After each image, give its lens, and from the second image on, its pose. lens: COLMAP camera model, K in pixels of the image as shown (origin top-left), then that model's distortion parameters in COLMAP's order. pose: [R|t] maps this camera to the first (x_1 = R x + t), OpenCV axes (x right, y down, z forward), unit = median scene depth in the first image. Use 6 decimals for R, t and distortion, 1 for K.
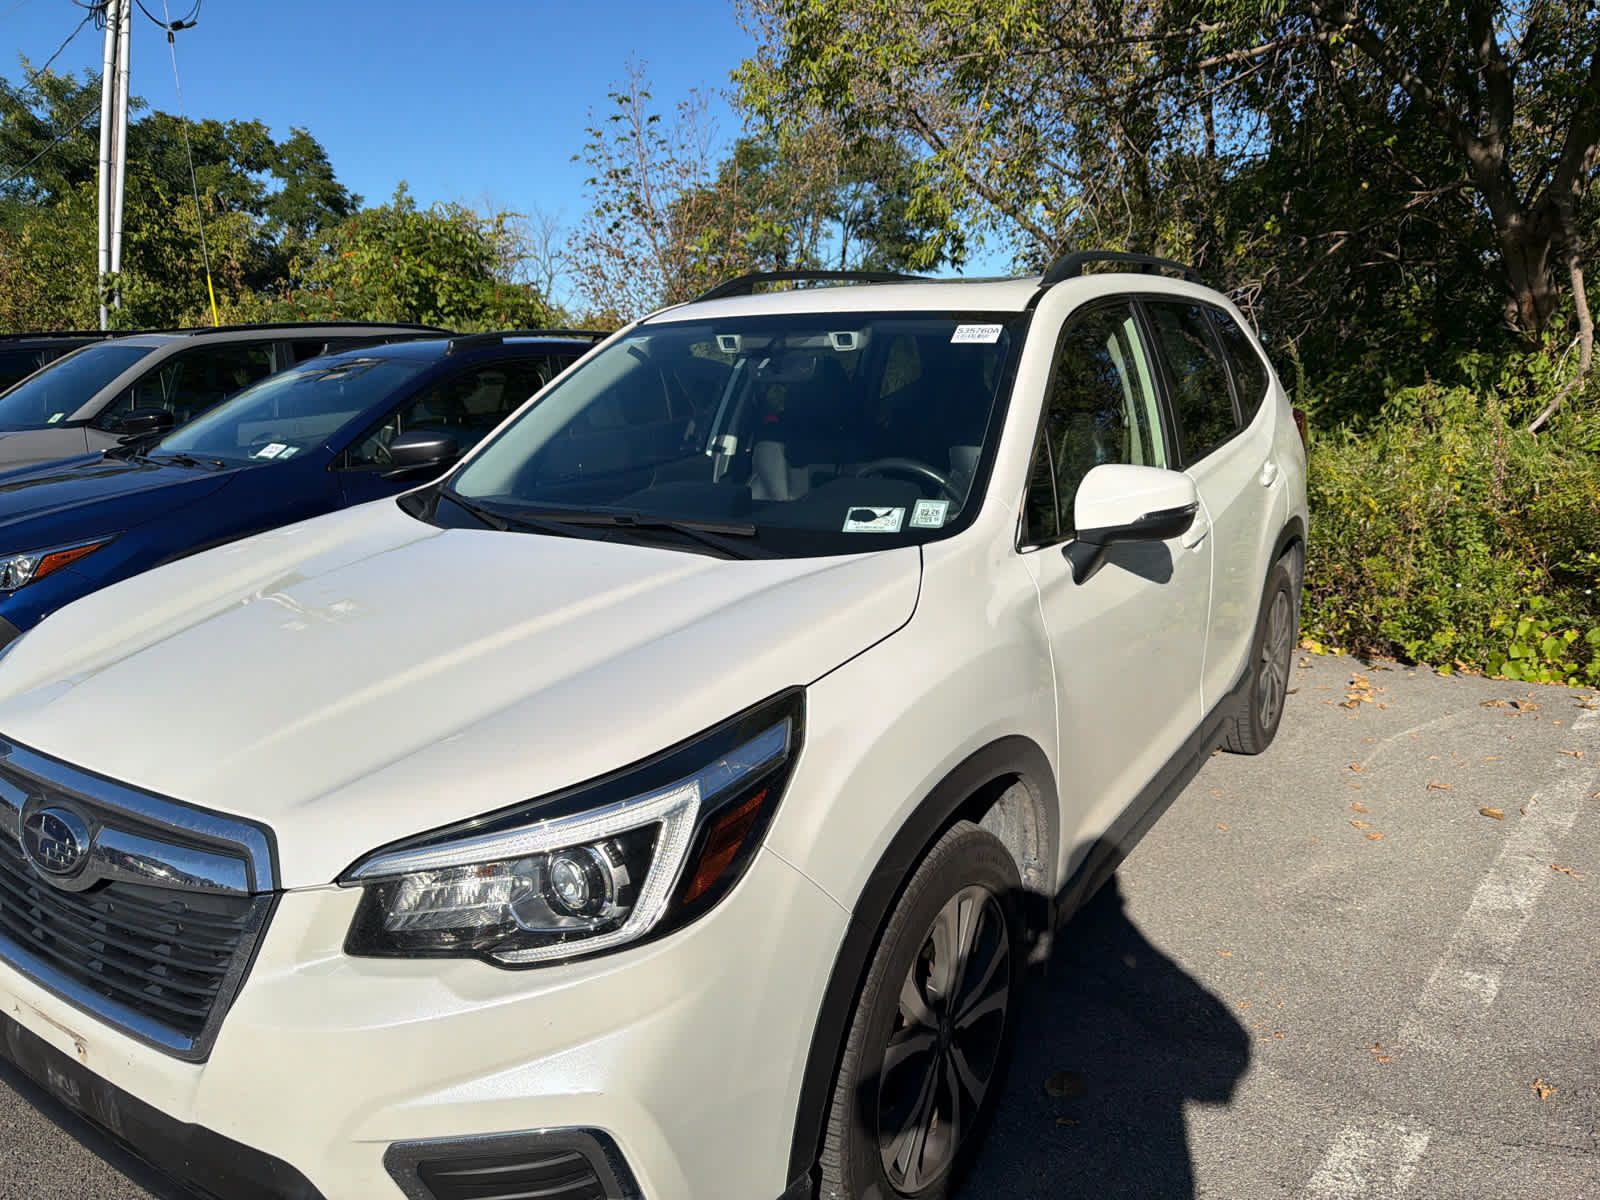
lens RADIAL K [[1152.5, 0, 784.8], [0, 1152.5, 591.5], [0, 0, 1]] dist [0.017077, -0.022630]
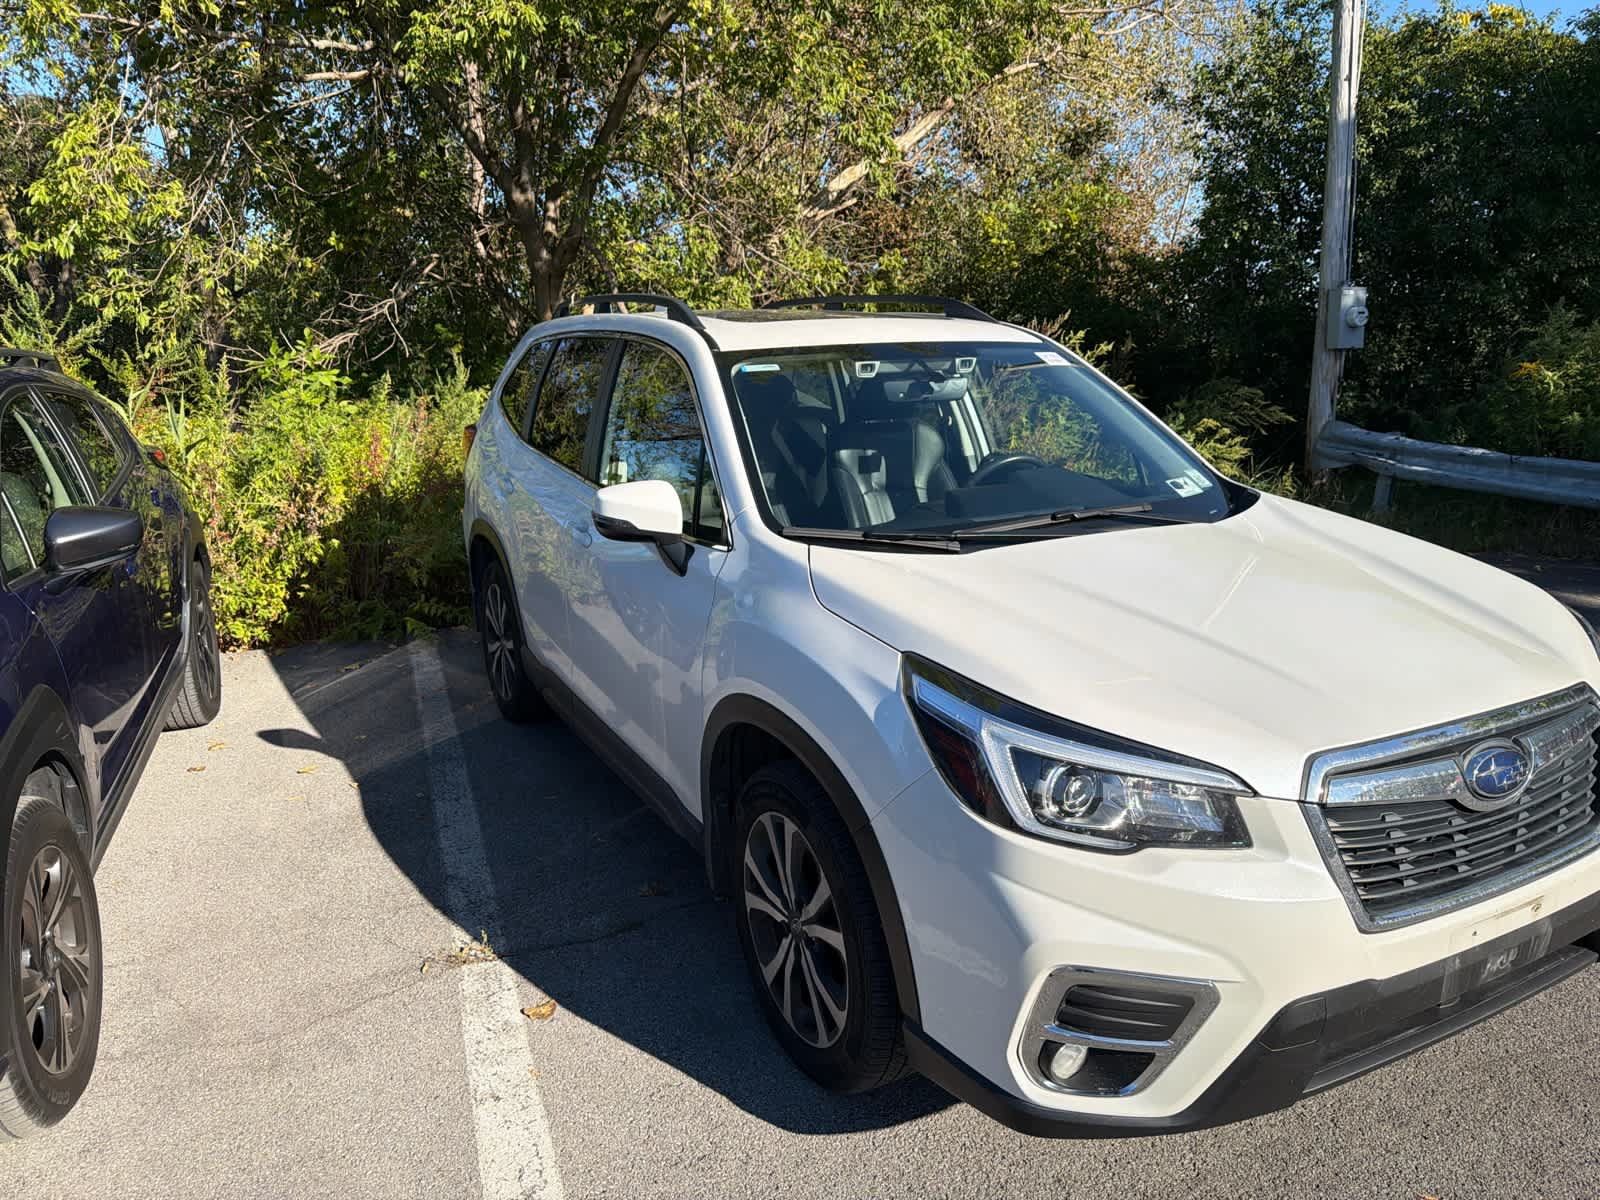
lens RADIAL K [[1152.5, 0, 799.5], [0, 1152.5, 585.0], [0, 0, 1]] dist [0.017077, -0.022630]
pose [[0.494979, -0.177972, 0.850483, -0.771545], [0.185867, 0.977830, 0.096447, -0.094769], [-0.848793, 0.110338, 0.517084, 0.366317]]
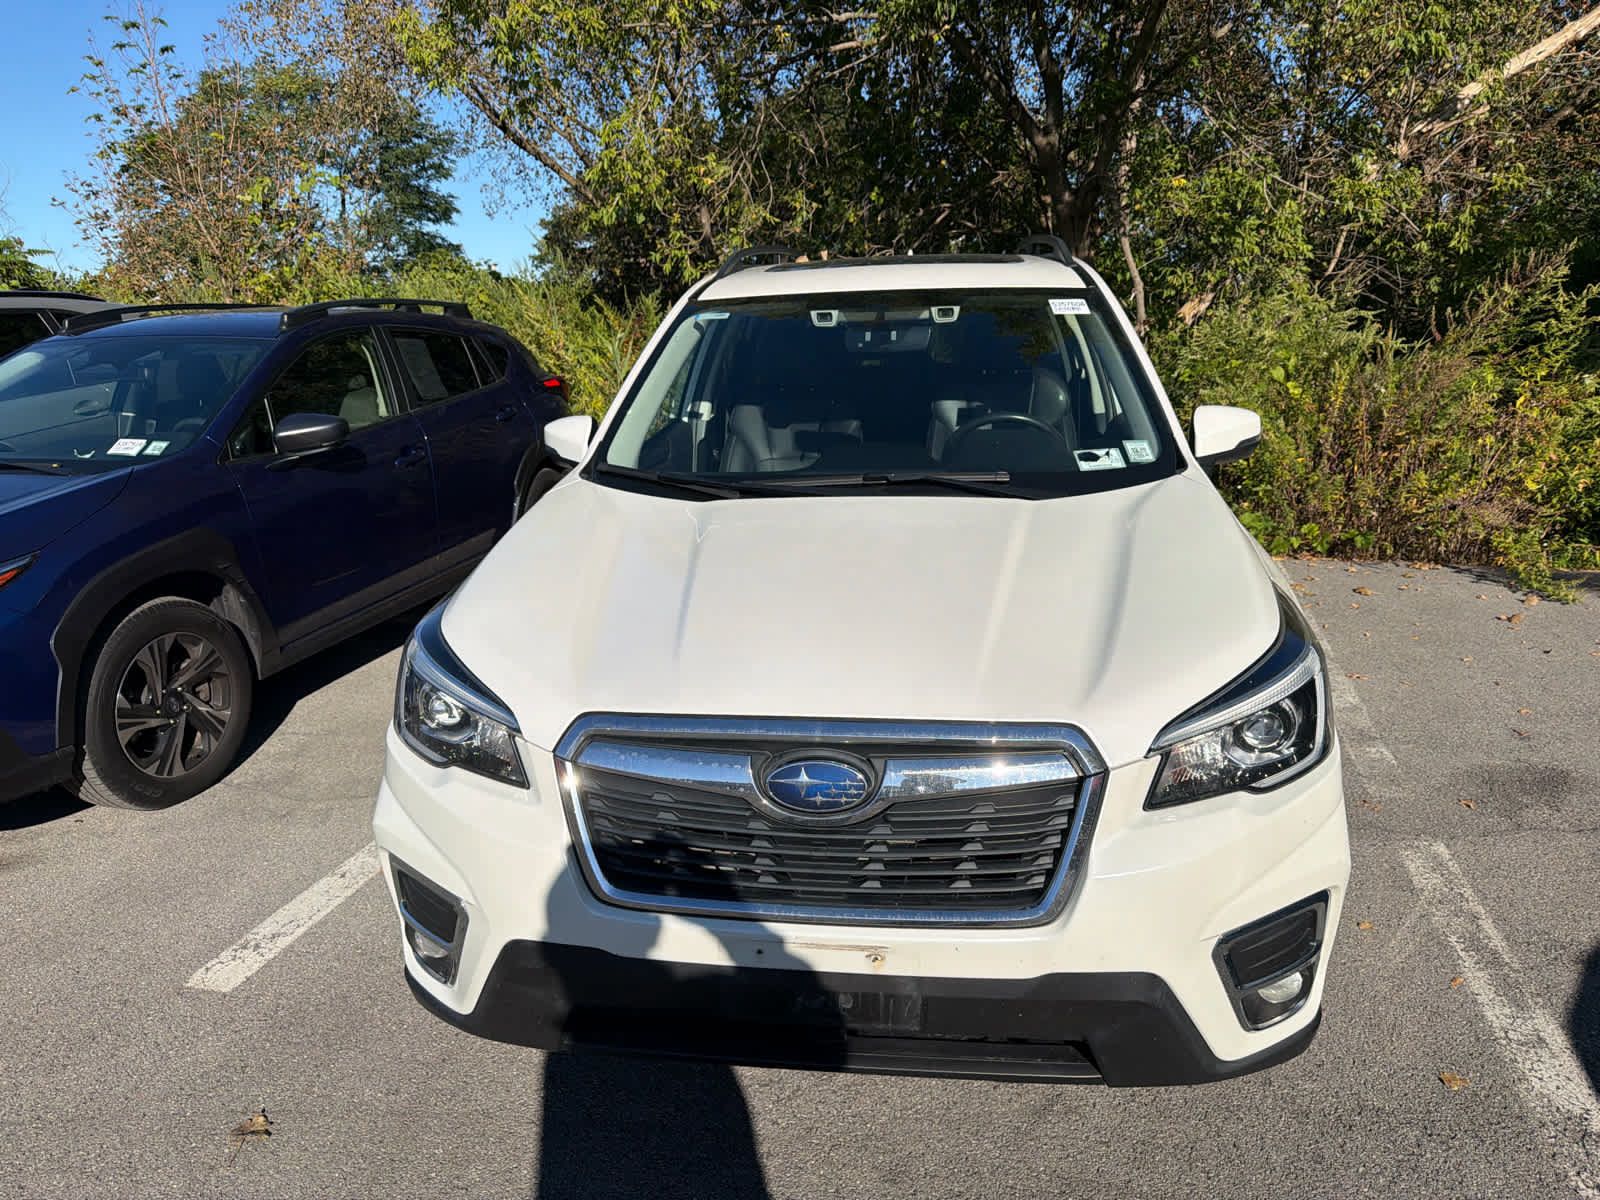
lens RADIAL K [[1152.5, 0, 803.3], [0, 1152.5, 582.9], [0, 0, 1]] dist [0.017077, -0.022630]
pose [[0.901026, -0.116879, 0.417721, -0.409300], [0.103980, 0.993134, 0.053596, -0.016030], [-0.421117, -0.004857, 0.906993, -0.003441]]
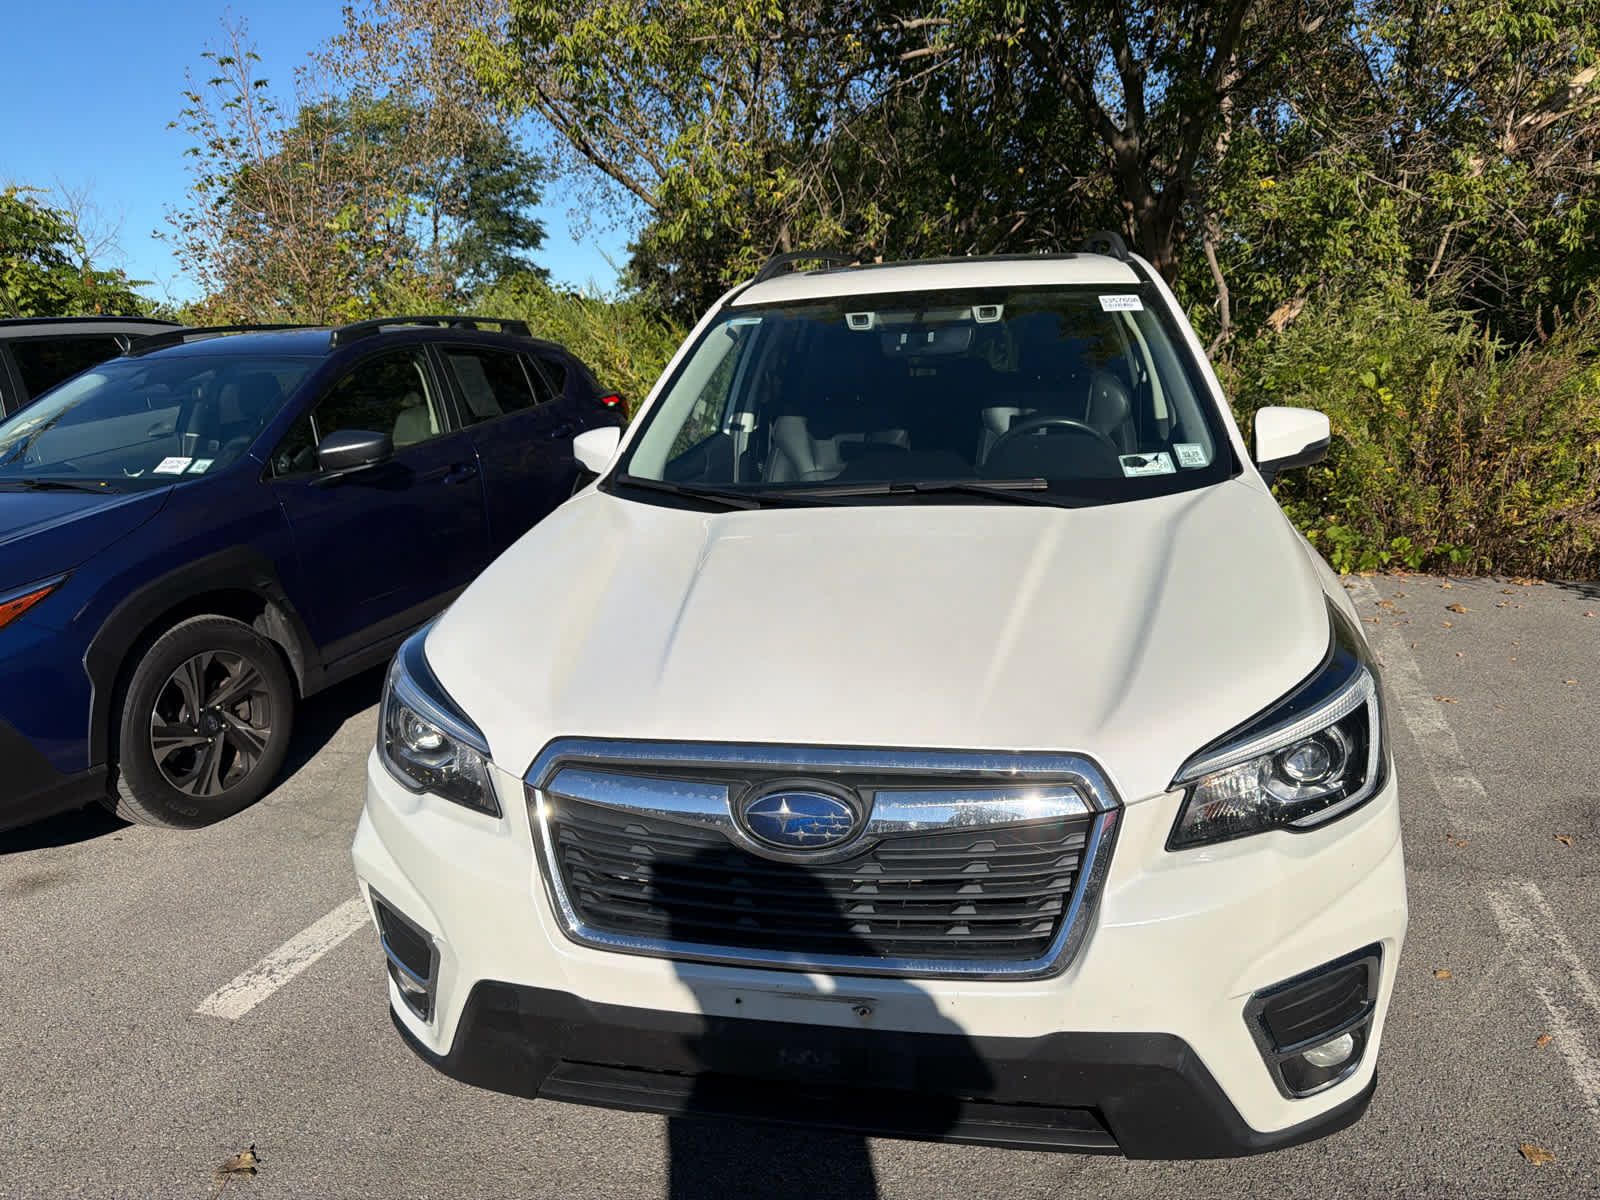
lens RADIAL K [[1152.5, 0, 812.4], [0, 1152.5, 601.0], [0, 0, 1]] dist [0.017077, -0.022630]
pose [[0.927559, -0.118240, 0.354478, -0.360770], [0.109293, 0.992980, 0.045235, -0.008294], [-0.357338, -0.003216, 0.933970, 0.016313]]
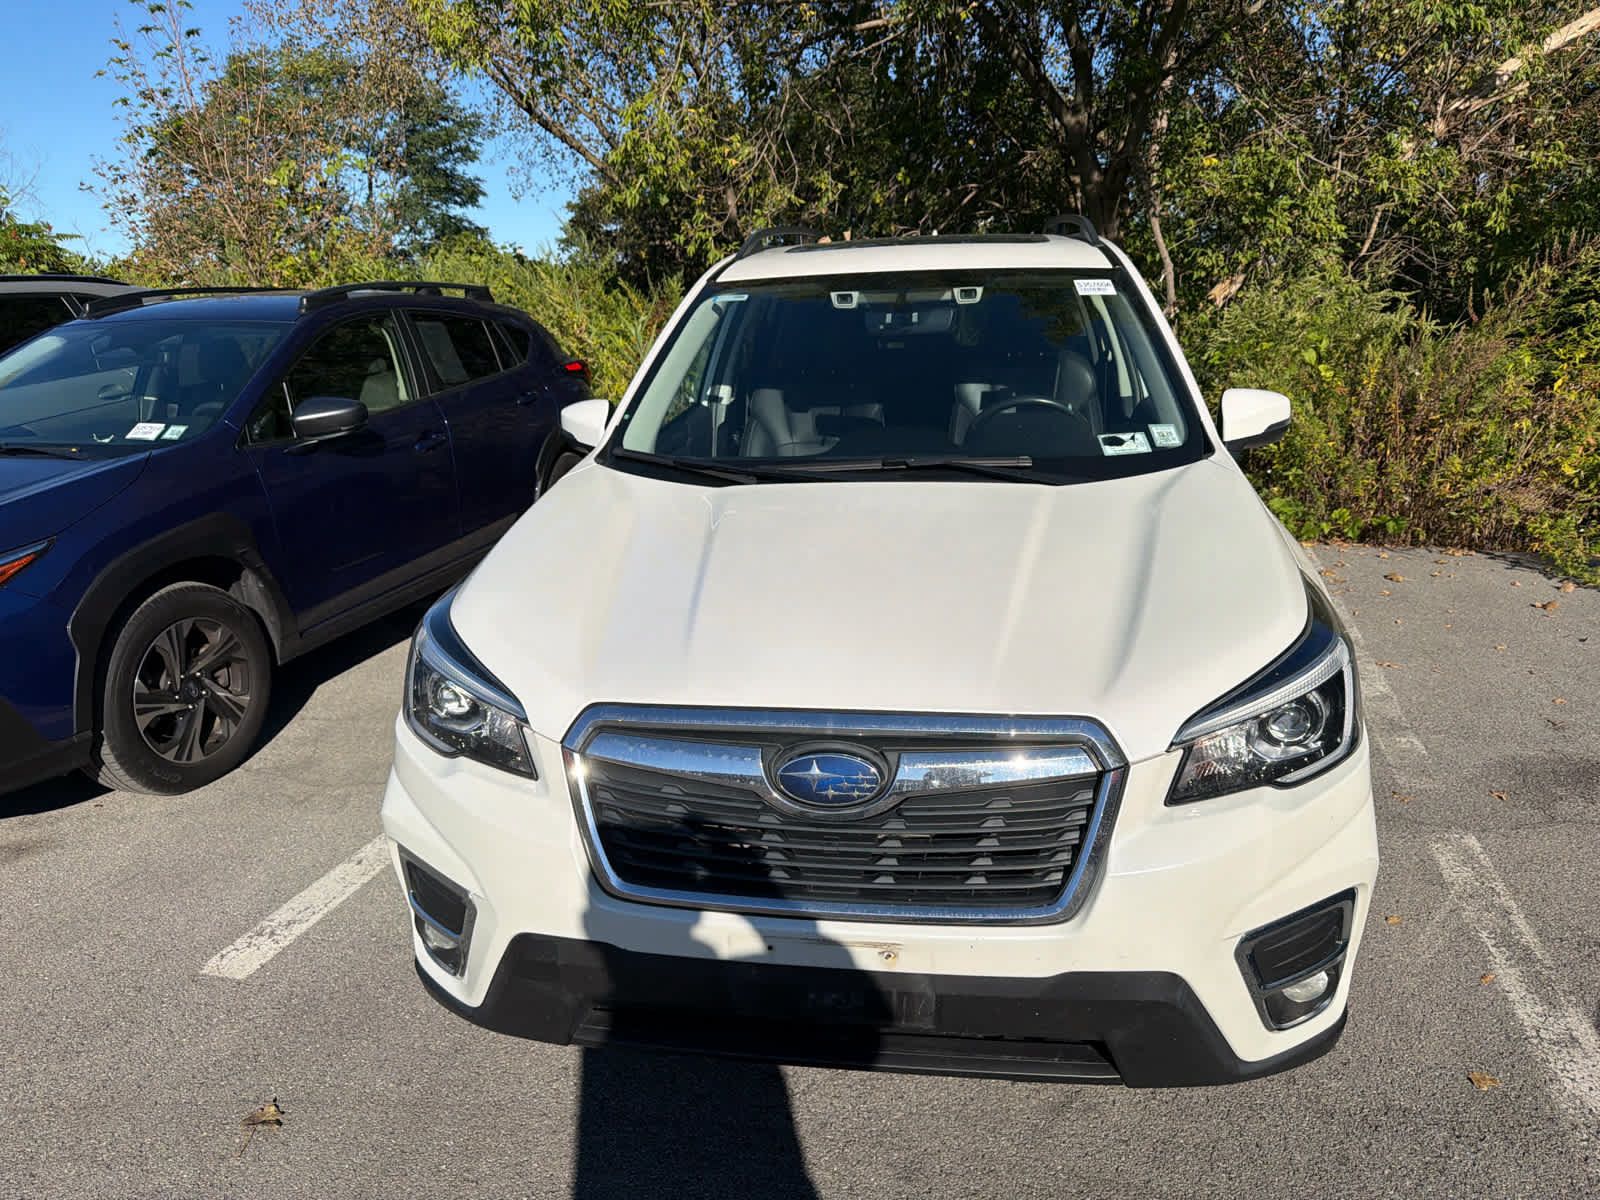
lens RADIAL K [[1152.5, 0, 811.9], [0, 1152.5, 584.2], [0, 0, 1]] dist [0.017077, -0.022630]
pose [[0.907783, -0.121380, 0.401493, -0.399756], [0.103187, 0.992422, 0.066723, -0.016431], [-0.406549, -0.019141, 0.913429, 0.004180]]
